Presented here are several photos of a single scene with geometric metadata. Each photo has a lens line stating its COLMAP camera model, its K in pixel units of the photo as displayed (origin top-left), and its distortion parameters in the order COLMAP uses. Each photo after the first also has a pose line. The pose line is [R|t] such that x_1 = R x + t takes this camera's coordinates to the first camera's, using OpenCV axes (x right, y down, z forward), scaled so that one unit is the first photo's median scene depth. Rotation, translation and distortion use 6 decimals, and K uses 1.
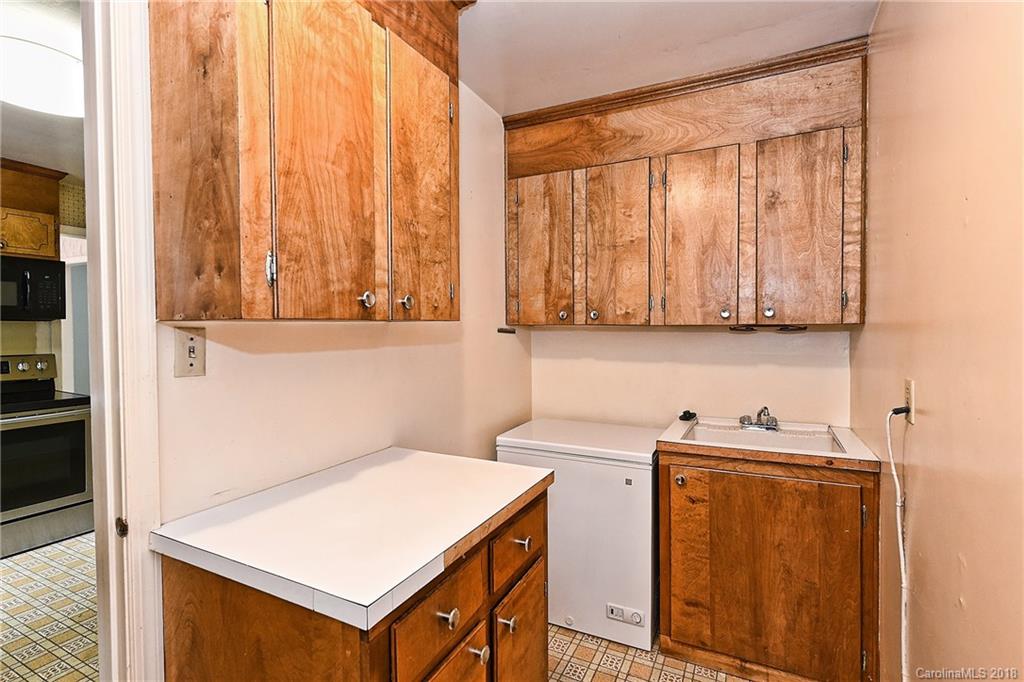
lens RADIAL K [[480.5, 0, 516.9], [0, 480.5, 338.1], [0, 0, 1]] dist [0.001619, -0.002015]
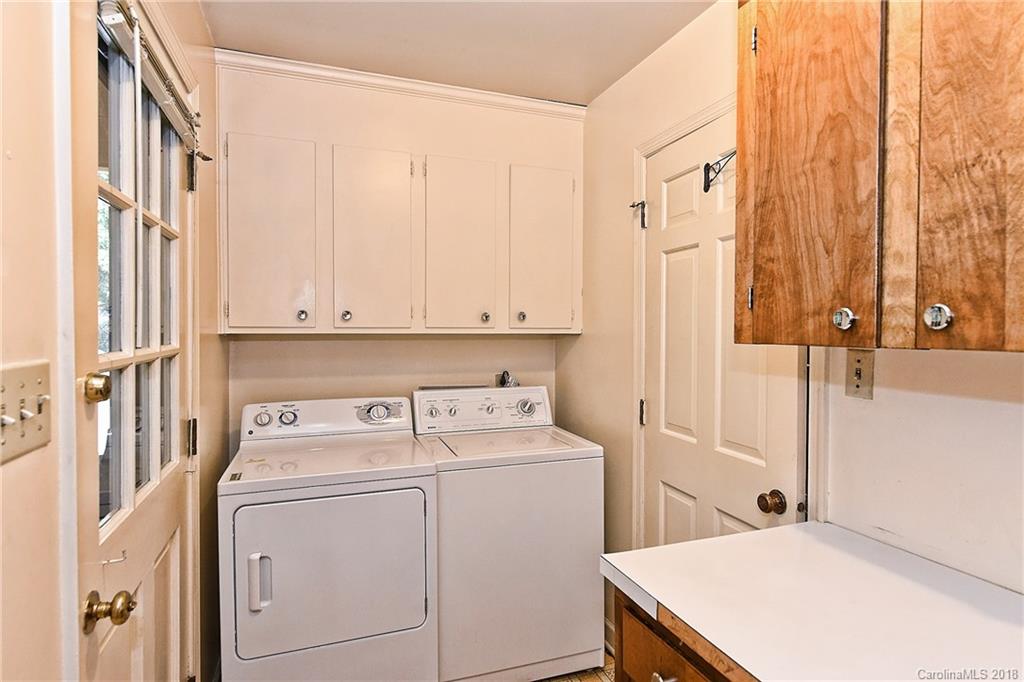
lens RADIAL K [[567.1, 0, 517.6], [0, 567.1, 335.7], [0, 0, 1]] dist [0.002629, 0.000001]
pose [[-0.687563, 0.013738, -0.725995, 0.677959], [-0.012711, 0.999440, 0.030950, -0.078338], [0.726014, 0.030508, -0.687003, 1.277488]]
